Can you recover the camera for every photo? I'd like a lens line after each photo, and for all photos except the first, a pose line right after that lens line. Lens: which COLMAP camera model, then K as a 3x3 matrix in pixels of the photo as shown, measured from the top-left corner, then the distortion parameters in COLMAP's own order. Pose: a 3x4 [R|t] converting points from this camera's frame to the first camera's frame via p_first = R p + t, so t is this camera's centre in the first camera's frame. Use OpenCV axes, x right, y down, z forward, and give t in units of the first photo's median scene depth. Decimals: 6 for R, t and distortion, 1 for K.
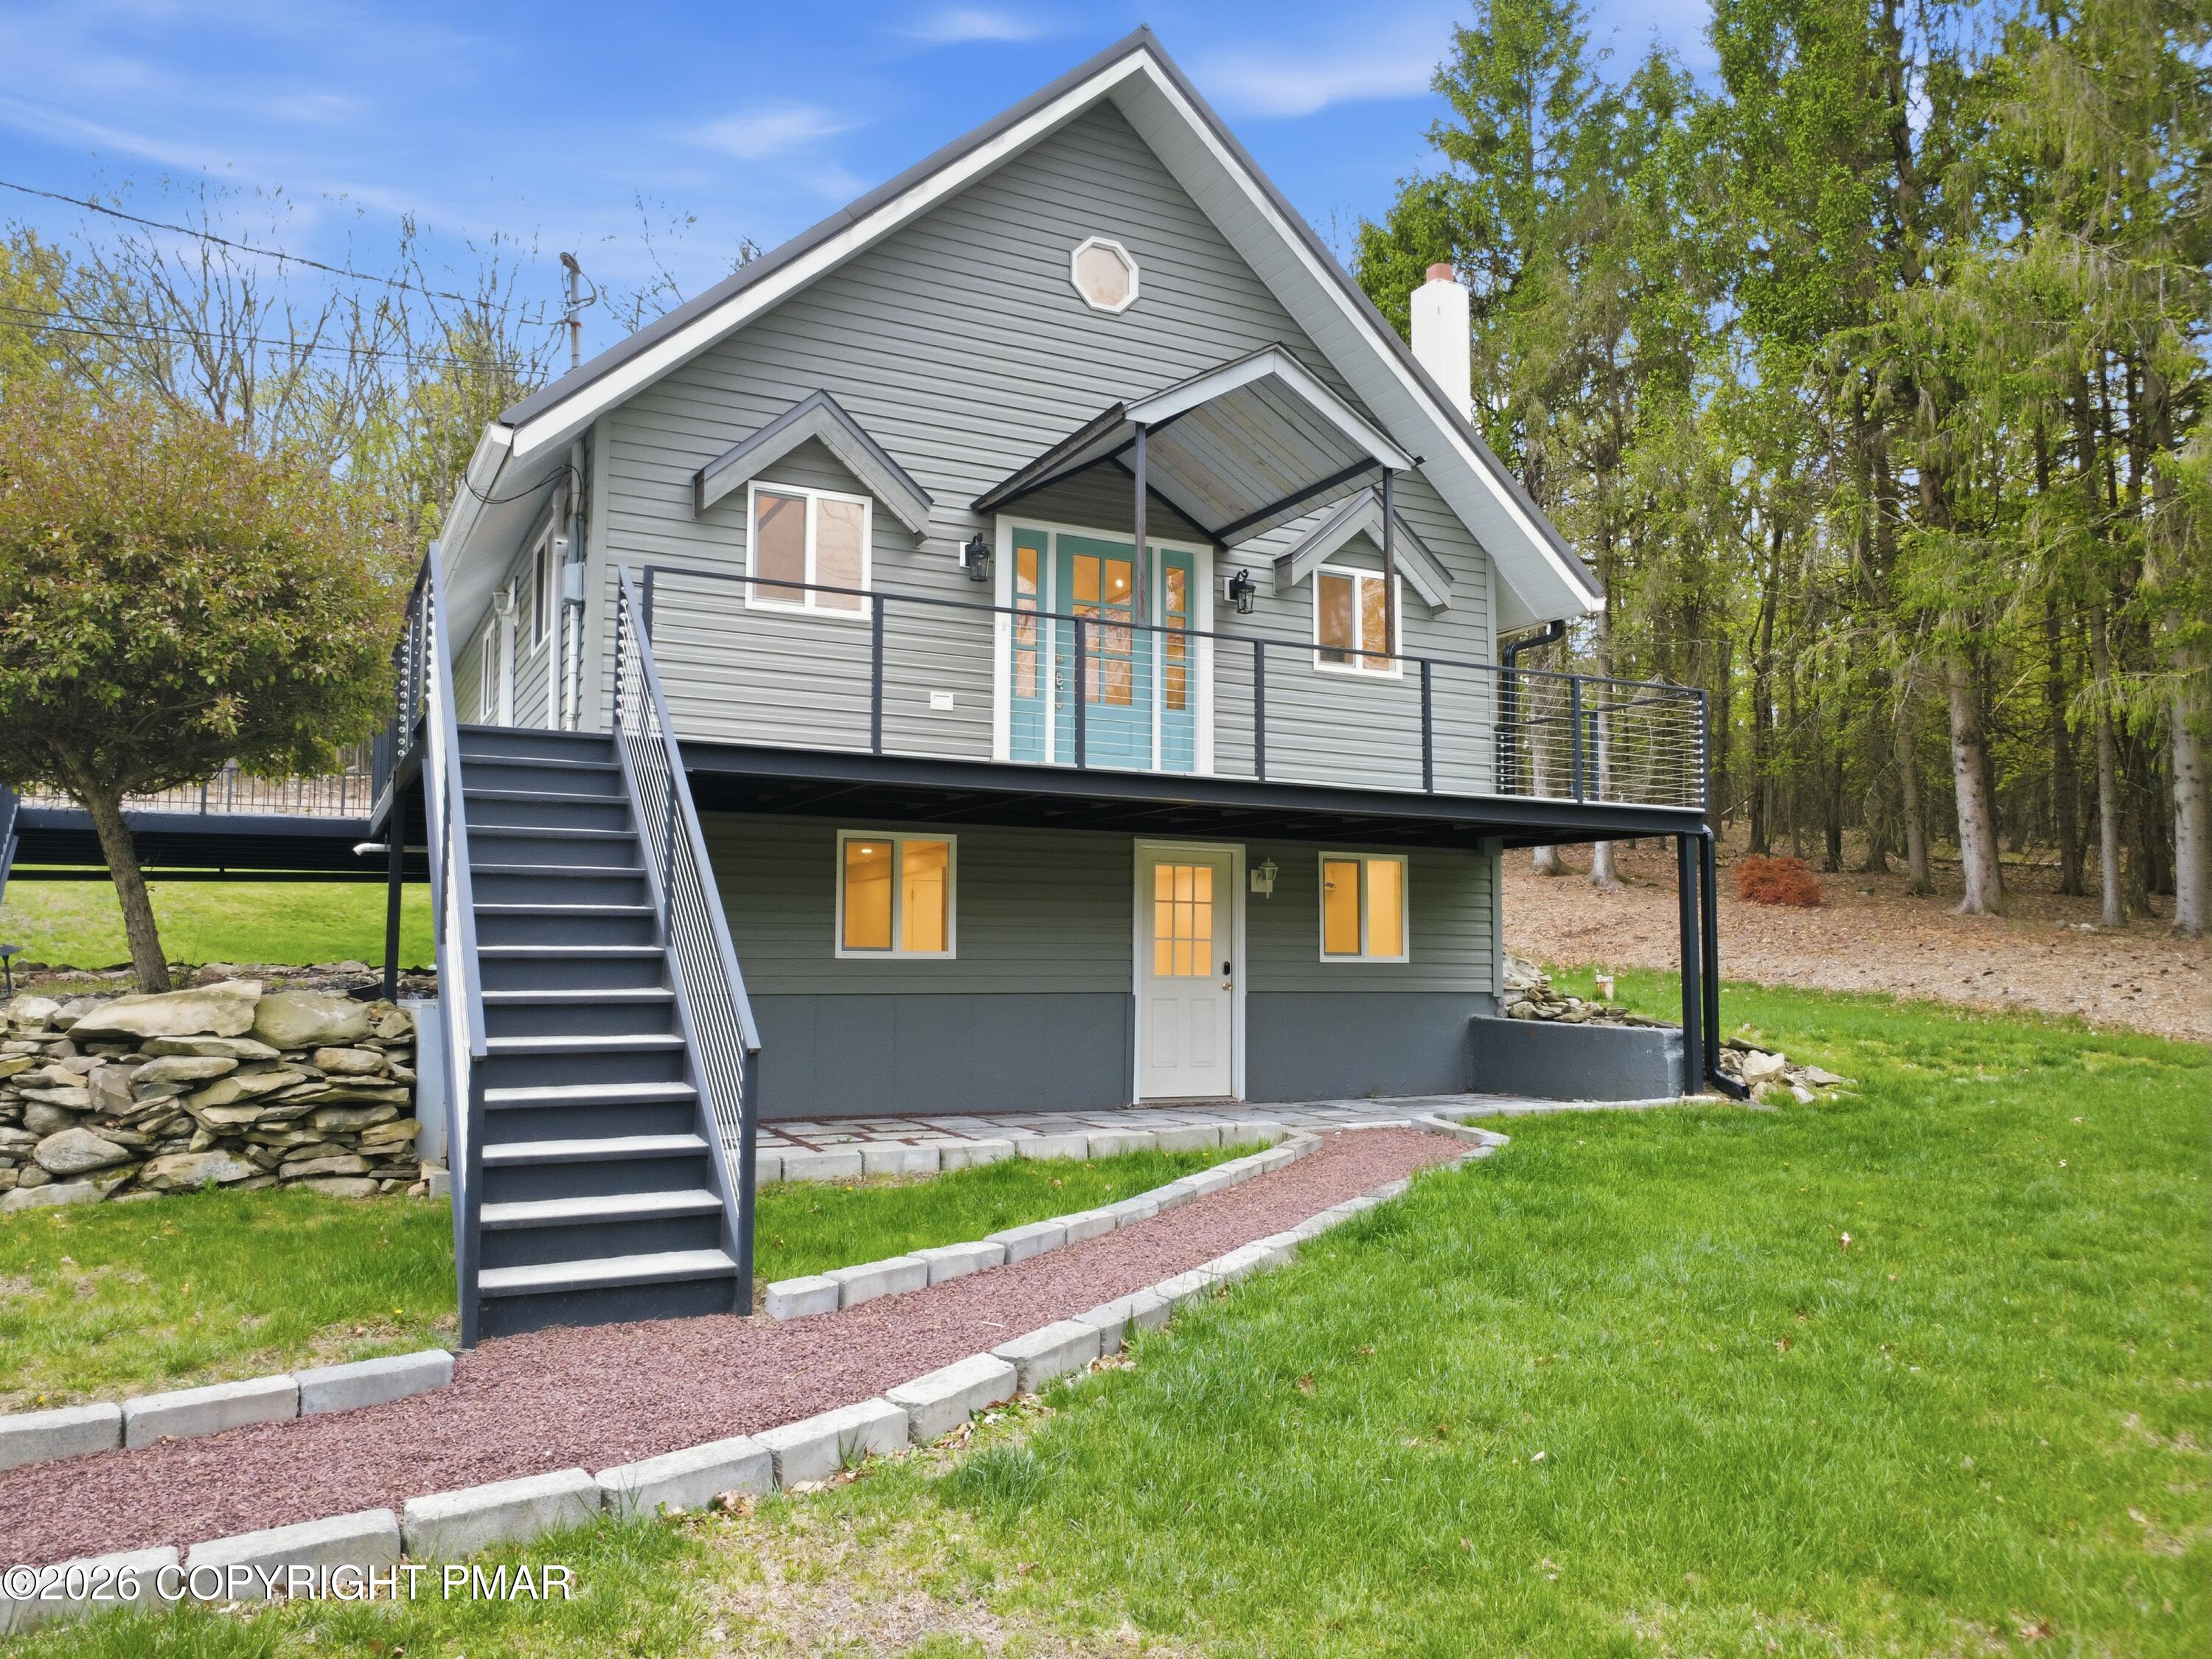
lens RADIAL K [[1609.6, 0, 1106.0], [0, 1609.6, 828.6], [0, 0, 1]] dist [-0.005358, 0.006314]
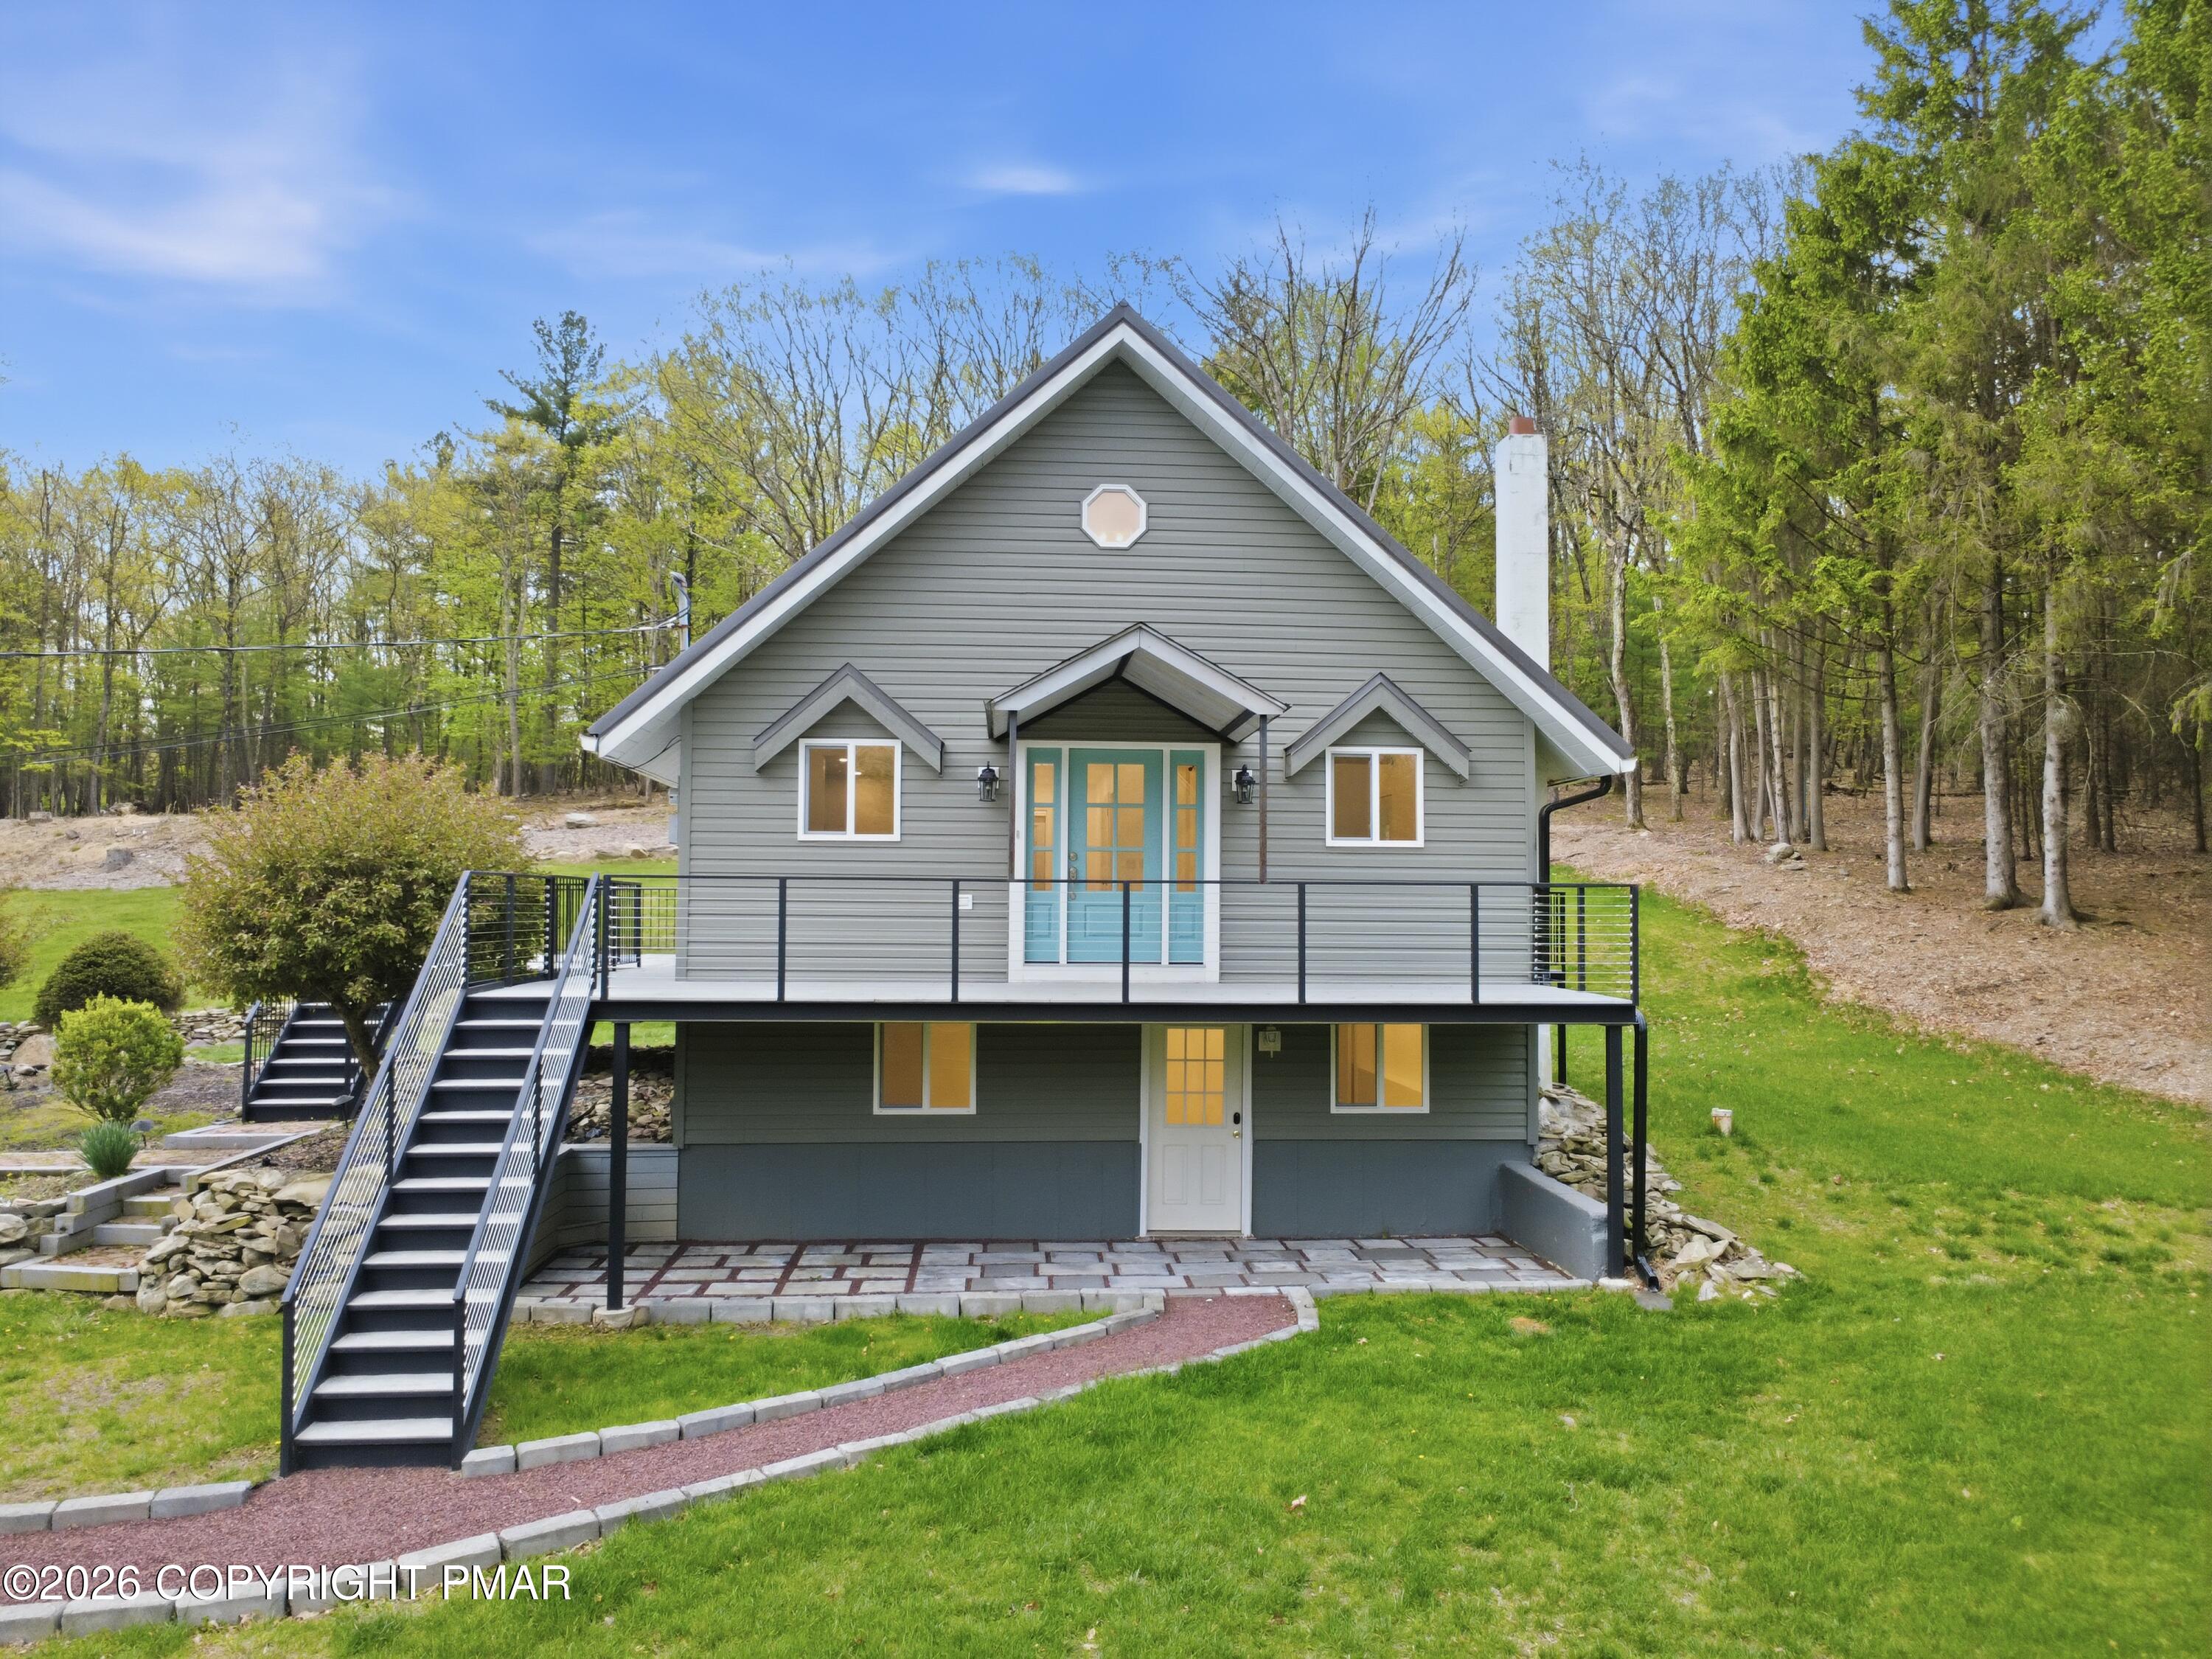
lens RADIAL K [[1609.6, 0, 1106.8], [0, 1609.6, 831.6], [0, 0, 1]] dist [-0.005358, 0.006314]
pose [[0.919193, -0.017721, -0.393409, 0.471908], [0.032918, 0.998948, 0.031915, -0.165273], [0.392430, -0.042286, 0.918809, -0.074738]]
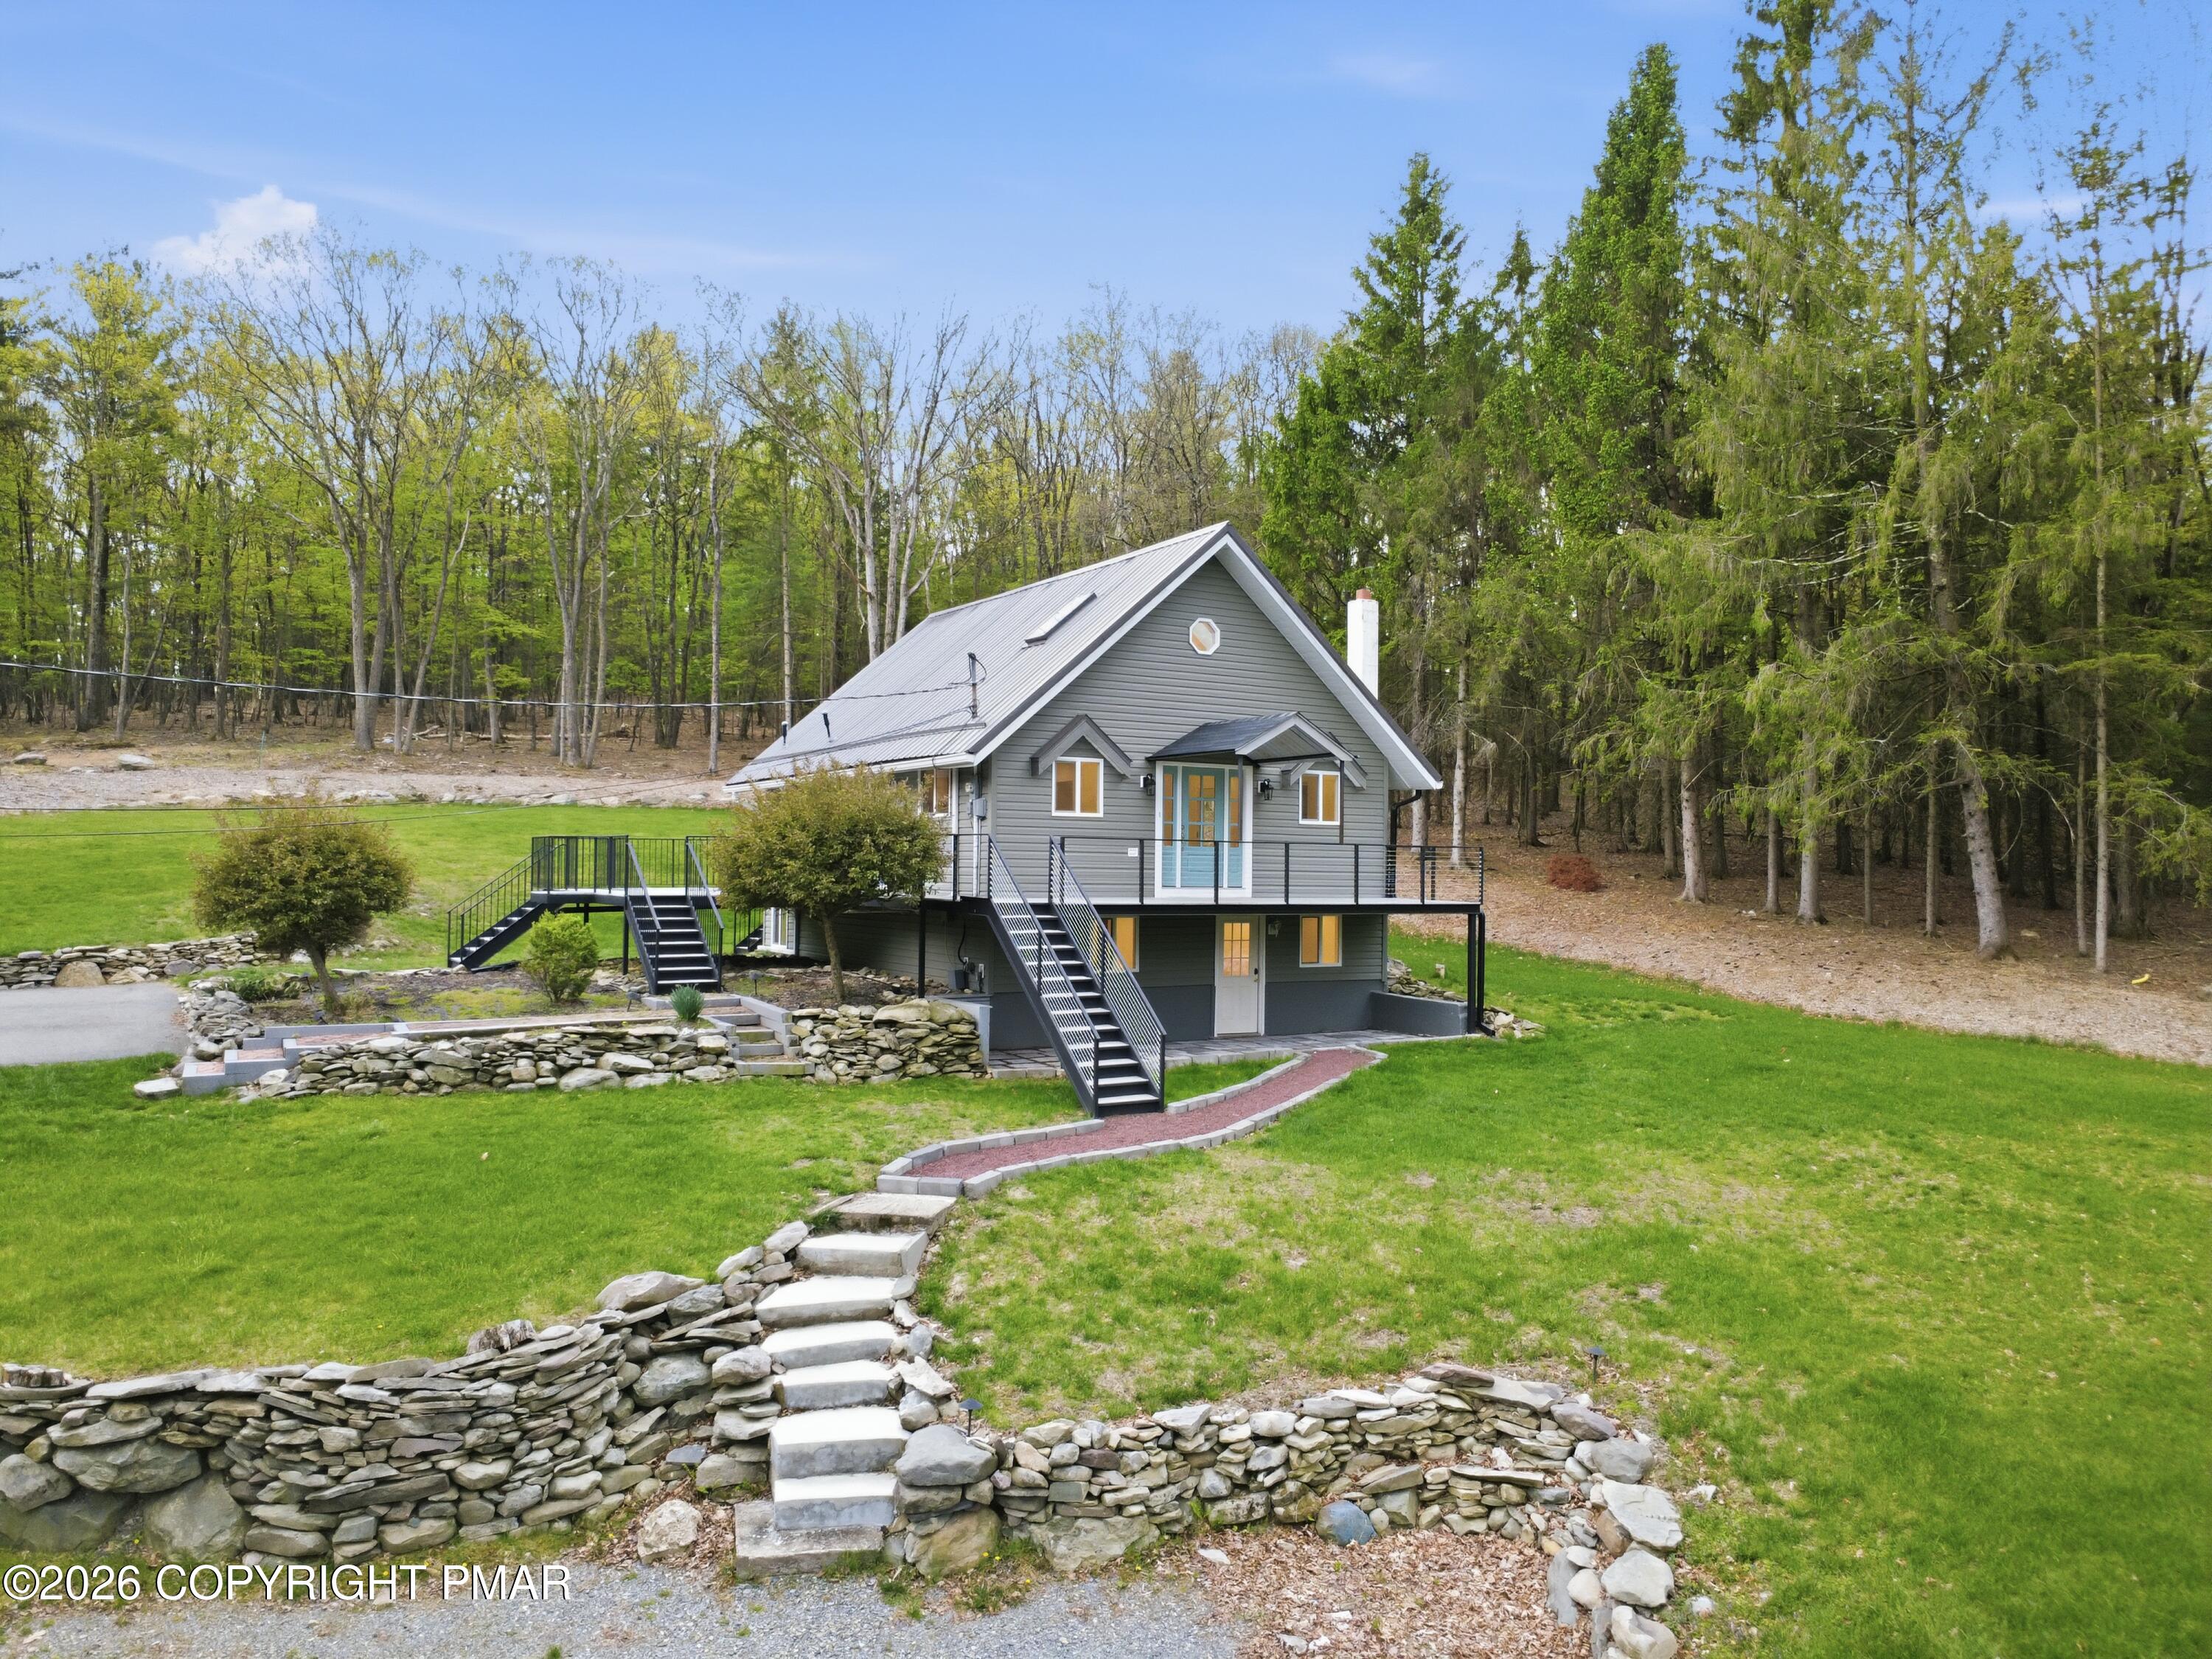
lens RADIAL K [[1609.6, 0, 1106.0], [0, 1609.6, 825.5], [0, 0, 1]] dist [-0.005358, 0.006314]
pose [[0.997736, 0.009671, 0.066549, -0.276655], [-0.013960, 0.997834, 0.064283, -0.248880], [-0.065783, -0.065066, 0.995710, -1.120233]]
